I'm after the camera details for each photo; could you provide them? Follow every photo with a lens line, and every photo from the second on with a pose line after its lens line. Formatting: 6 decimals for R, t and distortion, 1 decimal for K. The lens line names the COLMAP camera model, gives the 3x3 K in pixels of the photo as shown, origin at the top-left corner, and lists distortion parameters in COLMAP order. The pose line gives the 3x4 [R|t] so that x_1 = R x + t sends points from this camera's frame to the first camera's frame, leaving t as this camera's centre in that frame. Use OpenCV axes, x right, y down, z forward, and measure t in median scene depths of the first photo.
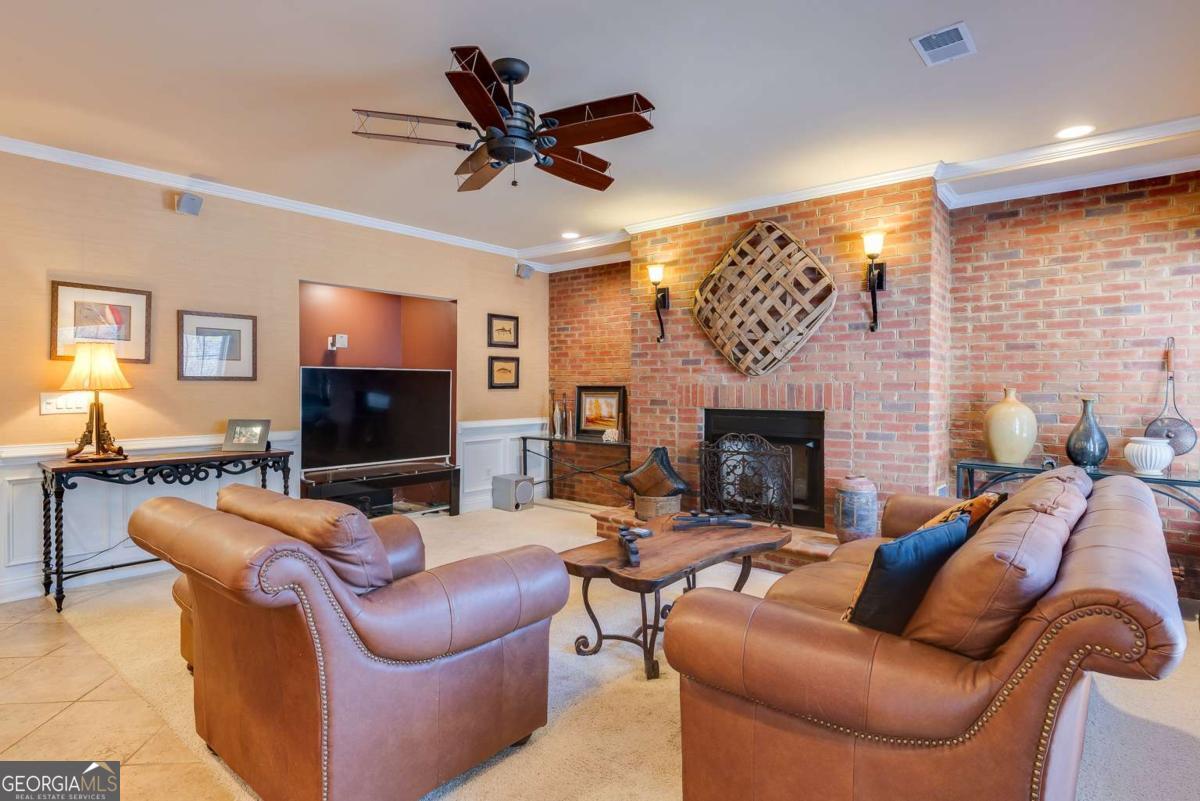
lens RADIAL K [[641.0, 0, 599.7], [0, 641.0, 393.8], [0, 0, 1]] dist [0.006120, 0.000102]
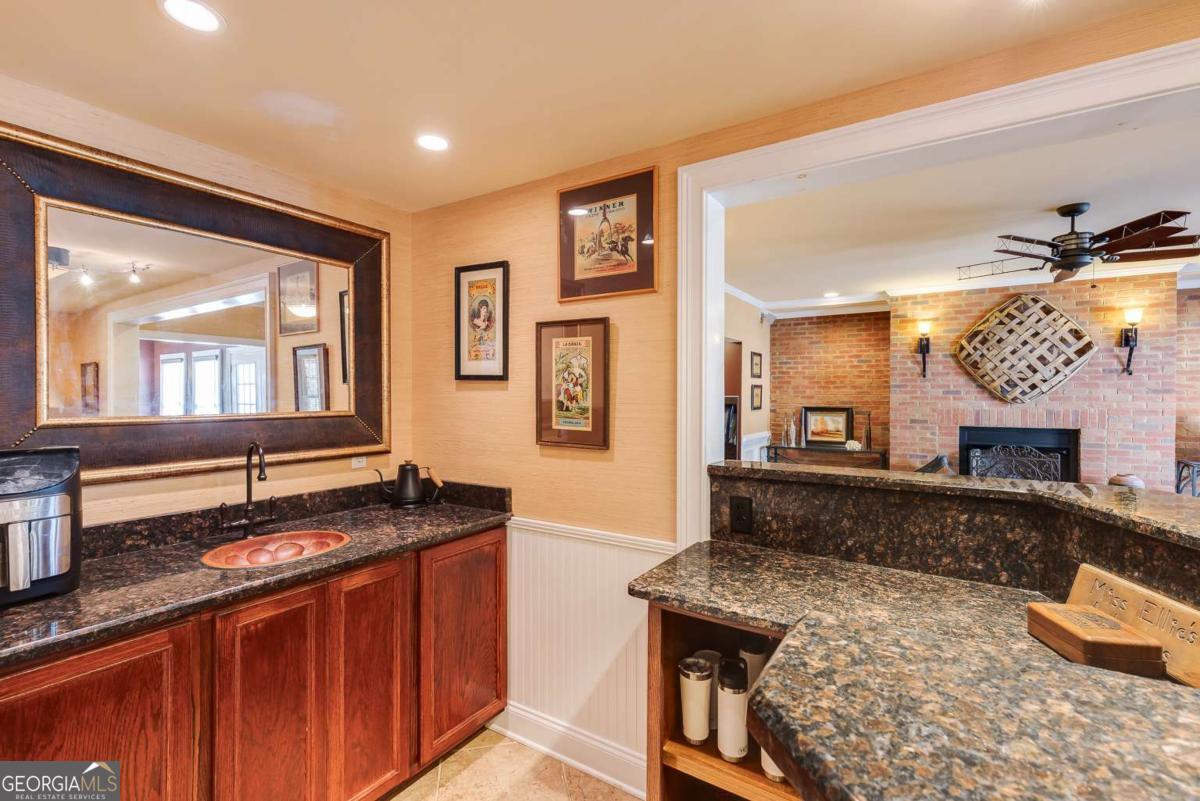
lens RADIAL K [[545.9, 0, 599.3], [0, 545.9, 400.7], [0, 0, 1]] dist [-0.001232, 0.000423]
pose [[0.992942, 0.000601, 0.118602, -0.785125], [-0.000346, 0.999998, -0.002172, -0.030193], [-0.118603, 0.002116, 0.992940, -0.076175]]
